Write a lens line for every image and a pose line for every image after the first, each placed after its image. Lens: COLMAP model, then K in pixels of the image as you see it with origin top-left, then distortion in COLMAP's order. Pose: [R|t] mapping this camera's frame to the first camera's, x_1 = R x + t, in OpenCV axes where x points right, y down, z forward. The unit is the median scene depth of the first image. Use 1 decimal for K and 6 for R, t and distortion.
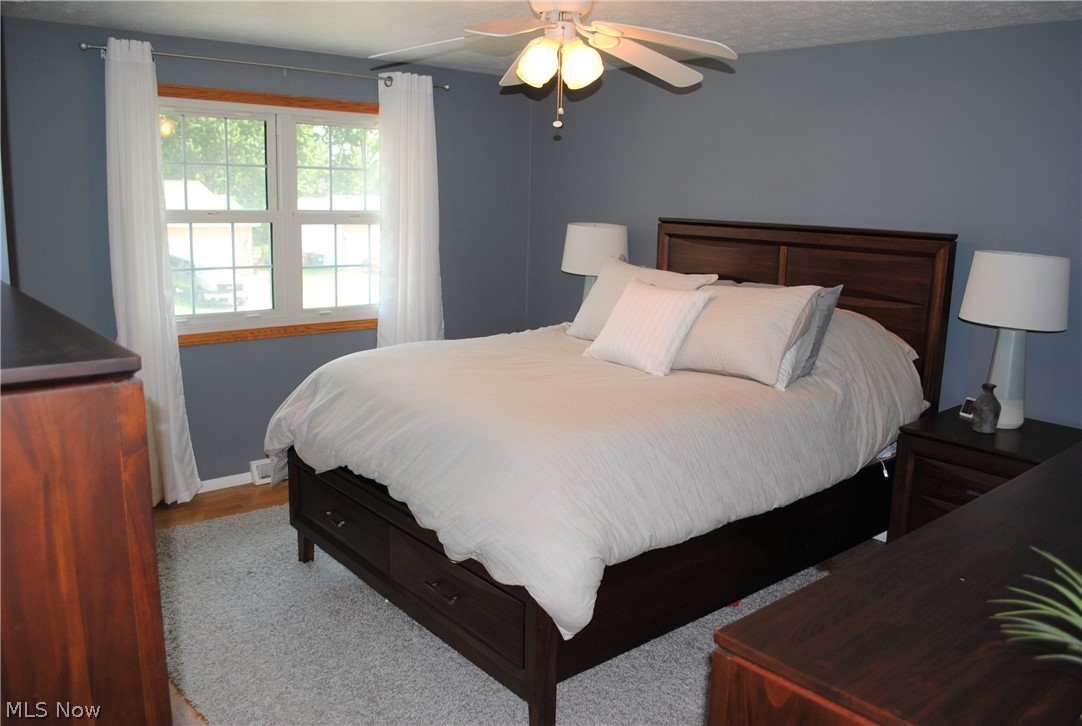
lens RADIAL K [[857.6, 0, 547.4], [0, 857.6, 371.9], [0, 0, 1]] dist [-0.075211, 0.003681]
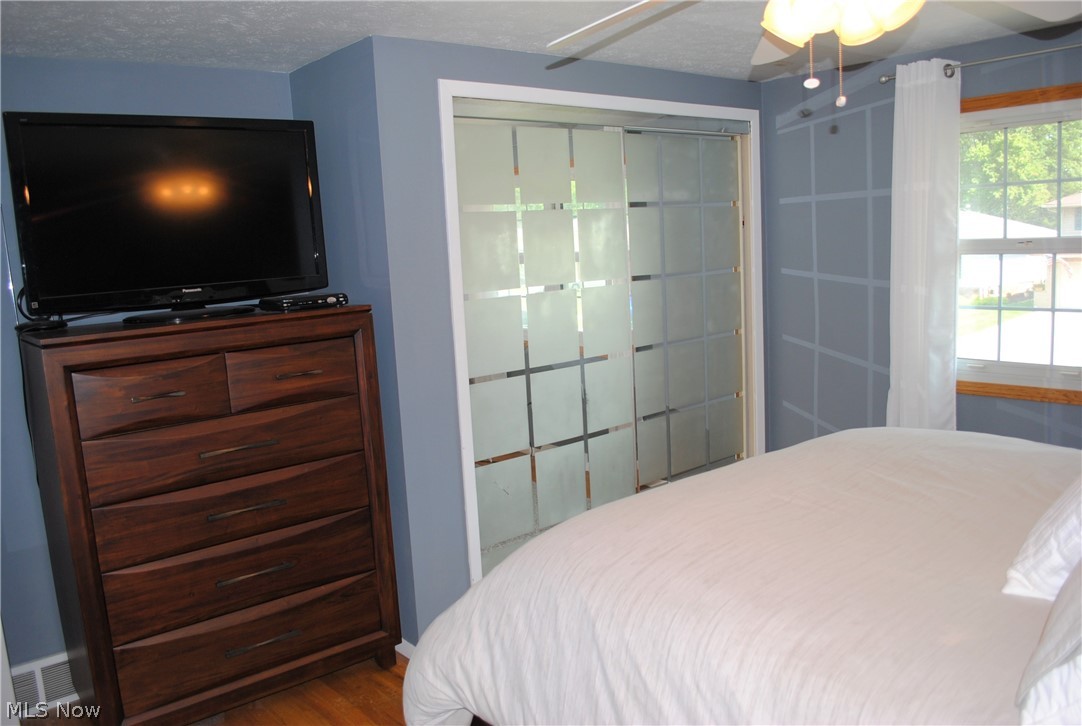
lens RADIAL K [[857.6, 0, 547.4], [0, 857.6, 371.9], [0, 0, 1]] dist [-0.075211, 0.003681]
pose [[-0.027320, 0.117718, -0.992671, 0.481991], [-0.156569, 0.980282, 0.120558, -0.097726], [0.987289, 0.158715, -0.008350, 0.624763]]
